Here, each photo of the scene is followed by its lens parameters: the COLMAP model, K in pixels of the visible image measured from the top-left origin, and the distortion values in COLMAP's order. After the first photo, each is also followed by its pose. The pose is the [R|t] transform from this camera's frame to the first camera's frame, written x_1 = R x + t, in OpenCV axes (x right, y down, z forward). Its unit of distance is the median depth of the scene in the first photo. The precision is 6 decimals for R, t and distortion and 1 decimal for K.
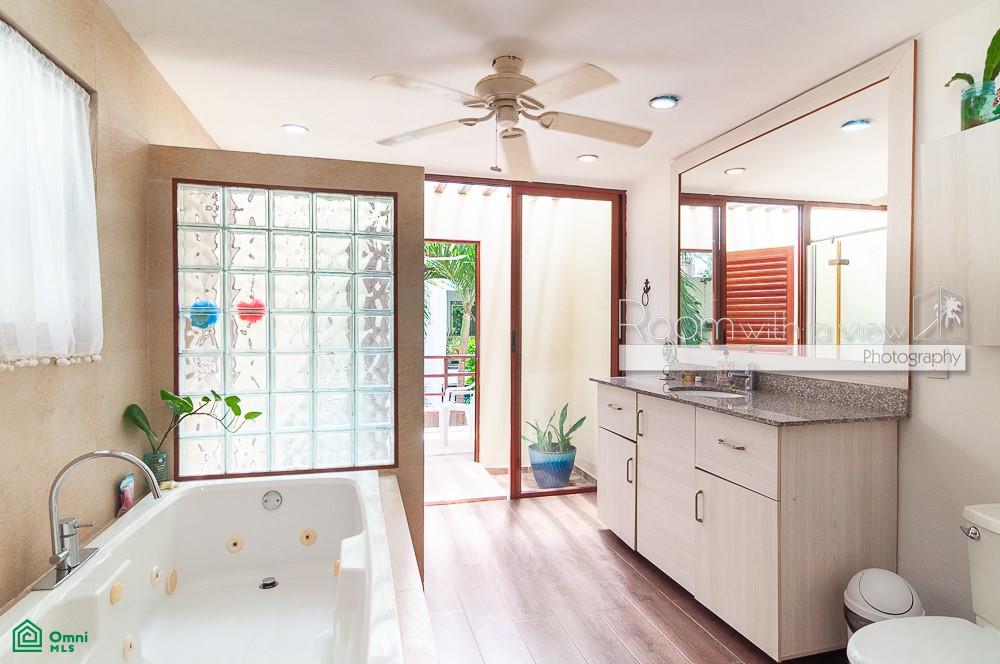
lens RADIAL K [[540.3, 0, 499.9], [0, 540.3, 335.7], [0, 0, 1]] dist [-0.003504, 0.002878]
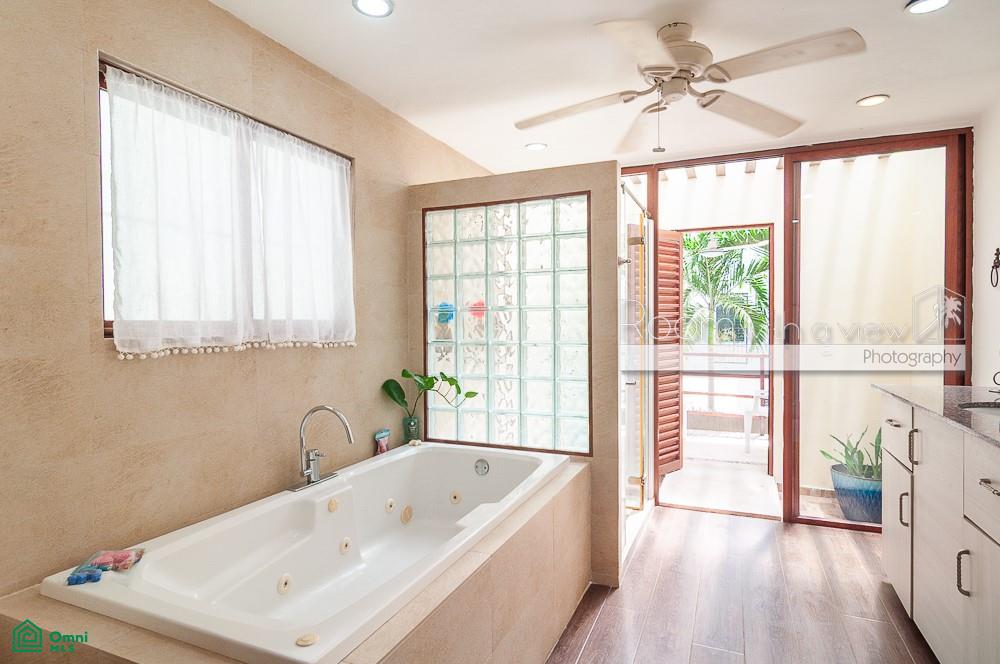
lens RADIAL K [[540.3, 0, 499.9], [0, 540.3, 335.7], [0, 0, 1]] dist [-0.003504, 0.002878]
pose [[0.784193, 0.002772, -0.620510, 0.326451], [-0.000864, 0.999994, 0.003375, 0.010031], [0.620516, -0.002110, 0.784191, 0.085222]]
